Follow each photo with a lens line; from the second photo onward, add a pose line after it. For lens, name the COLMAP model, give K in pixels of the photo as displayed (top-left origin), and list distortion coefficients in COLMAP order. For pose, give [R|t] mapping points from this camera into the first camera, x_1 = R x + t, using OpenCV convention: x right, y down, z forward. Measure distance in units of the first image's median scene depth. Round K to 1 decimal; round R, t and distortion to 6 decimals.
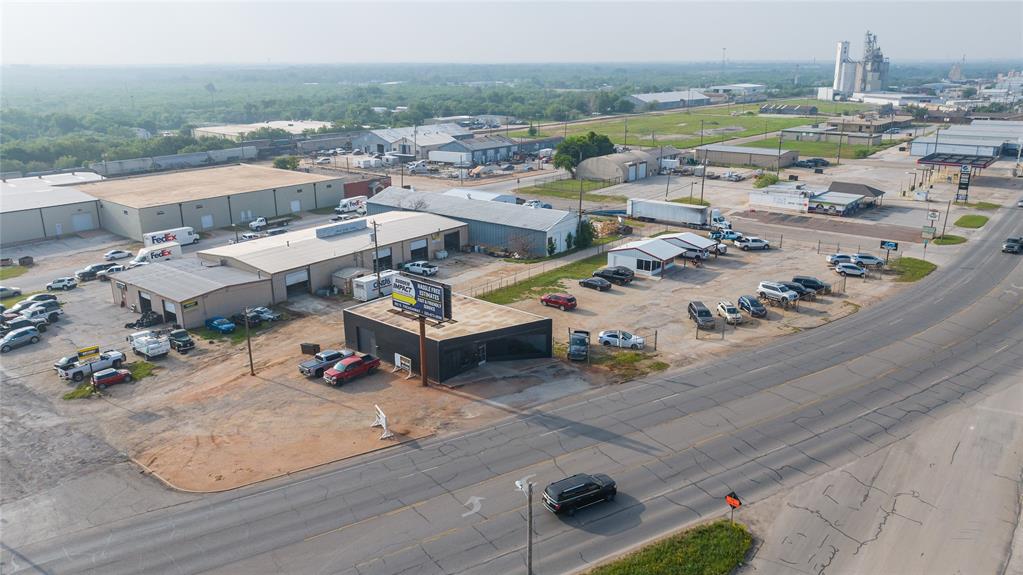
lens RADIAL K [[748.7, 0, 517.0], [0, 748.7, 286.7], [0, 0, 1]] dist [-0.014636, -0.002819]
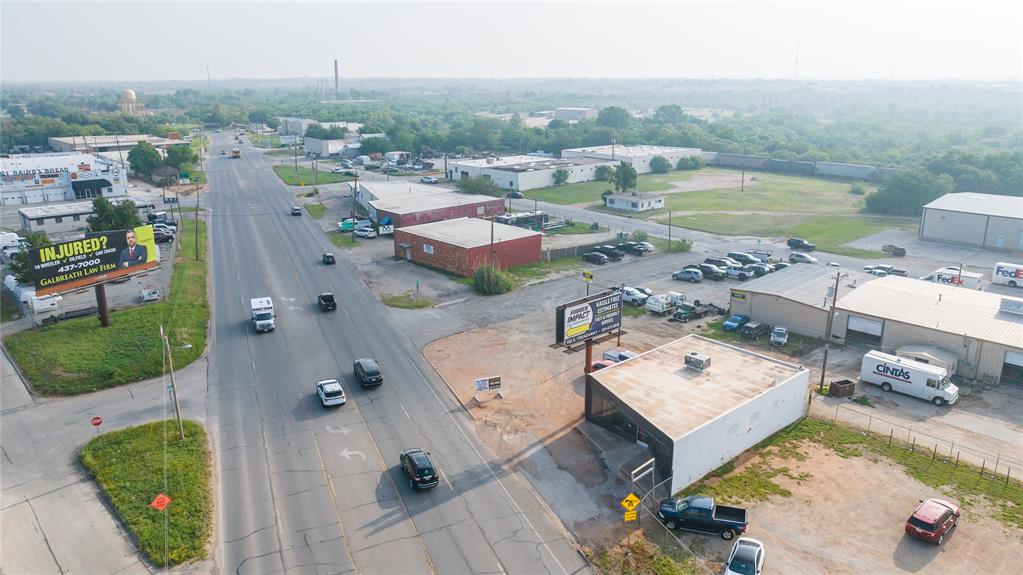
lens RADIAL K [[726.3, 0, 518.0], [0, 726.3, 274.2], [0, 0, 1]] dist [-0.014779, -0.000695]
pose [[-0.135774, 0.267784, -0.953864, 0.436890], [-0.286080, 0.911172, 0.296520, -0.167249], [0.948538, 0.313141, -0.047106, 0.580725]]
